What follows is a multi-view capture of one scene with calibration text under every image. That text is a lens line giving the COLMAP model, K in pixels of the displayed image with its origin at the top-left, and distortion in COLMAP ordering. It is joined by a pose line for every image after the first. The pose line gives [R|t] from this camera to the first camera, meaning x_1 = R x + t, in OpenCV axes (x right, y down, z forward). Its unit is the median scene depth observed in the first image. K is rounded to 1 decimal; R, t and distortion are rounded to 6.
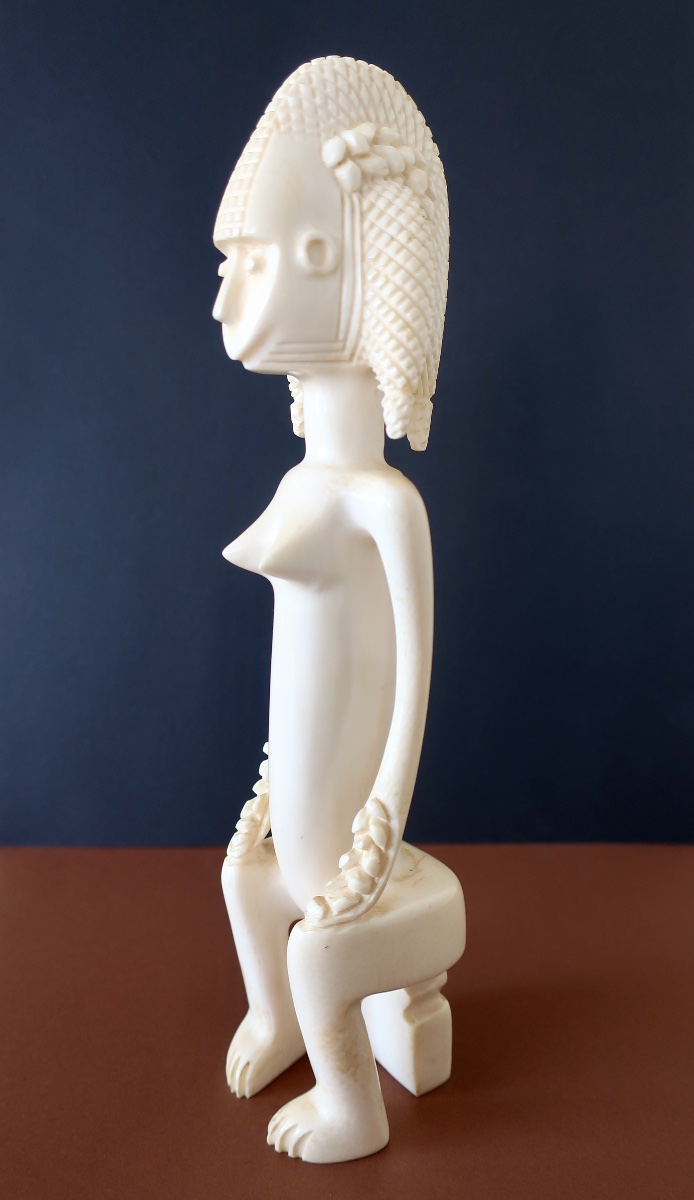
lens RADIAL K [[985.5, 0, 345.6], [0, 985.5, 599.0], [0, 0, 1]] dist [0.000338, 0.002683]
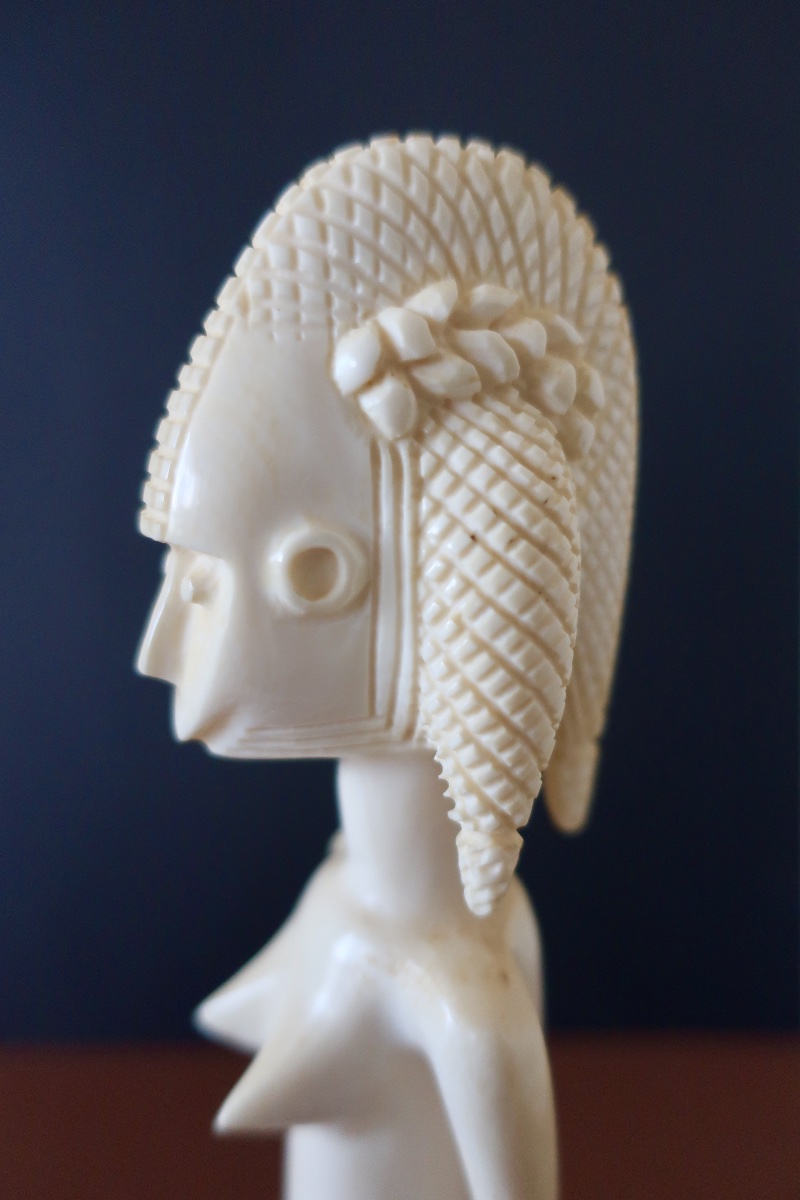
lens RADIAL K [[972.2, 0, 402.4], [0, 972.2, 600.3], [0, 0, 1]] dist [0.009123, 0.003596]
pose [[0.968338, 0.052720, -0.244011, 0.128282], [-0.035357, 0.996557, 0.075000, -0.368009], [0.247125, -0.063998, 0.966868, 0.535010]]
